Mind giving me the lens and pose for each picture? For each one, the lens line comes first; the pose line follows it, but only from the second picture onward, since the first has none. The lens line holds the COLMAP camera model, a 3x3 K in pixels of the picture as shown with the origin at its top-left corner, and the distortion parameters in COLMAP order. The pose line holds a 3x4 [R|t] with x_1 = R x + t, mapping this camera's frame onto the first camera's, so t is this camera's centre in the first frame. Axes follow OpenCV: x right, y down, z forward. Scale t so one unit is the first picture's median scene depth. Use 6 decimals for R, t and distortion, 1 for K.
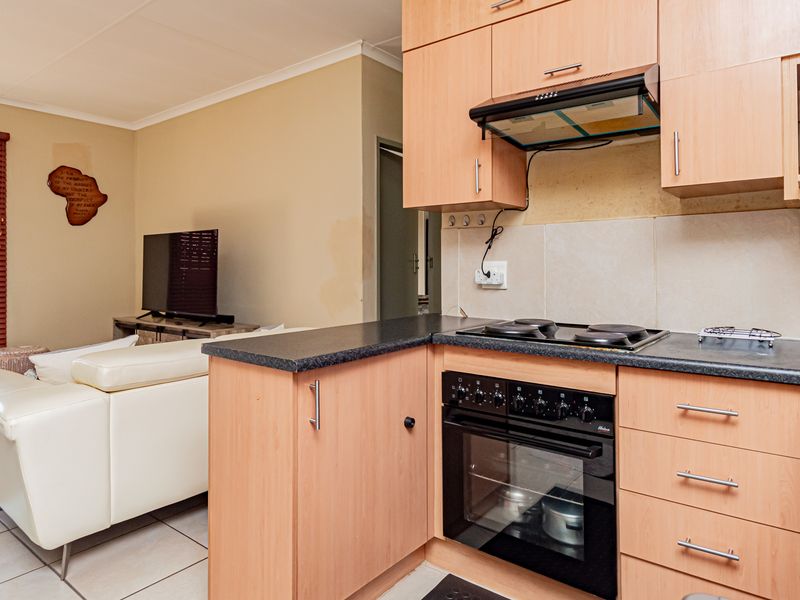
lens RADIAL K [[525.0, 0, 400.1], [0, 525.0, 260.4], [0, 0, 1]] dist [0.003042, 0.004469]
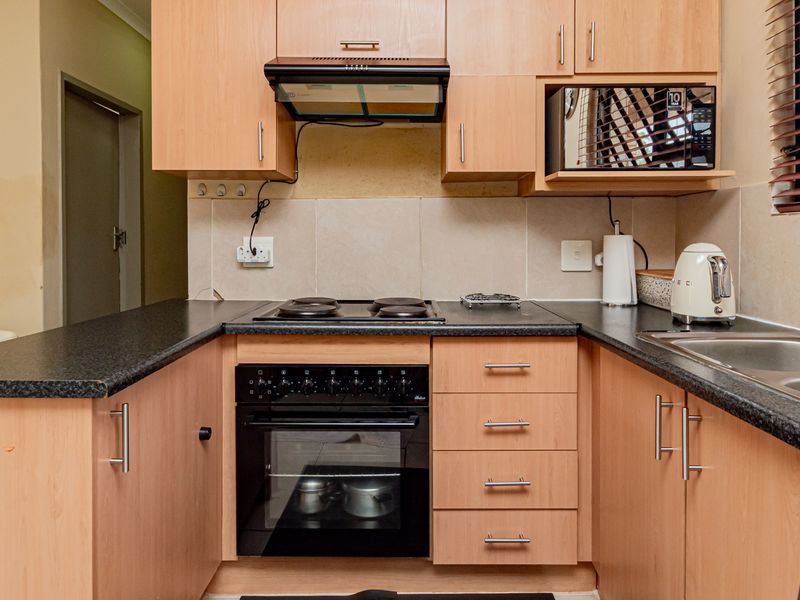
lens RADIAL K [[526.4, 0, 400.6], [0, 526.4, 246.1], [0, 0, 1]] dist [-0.000161, 0.003763]
pose [[0.788817, -0.004854, 0.614608, -0.233962], [-0.008308, 0.999793, 0.018560, -0.001858], [-0.614571, -0.019746, 0.788614, 0.162043]]
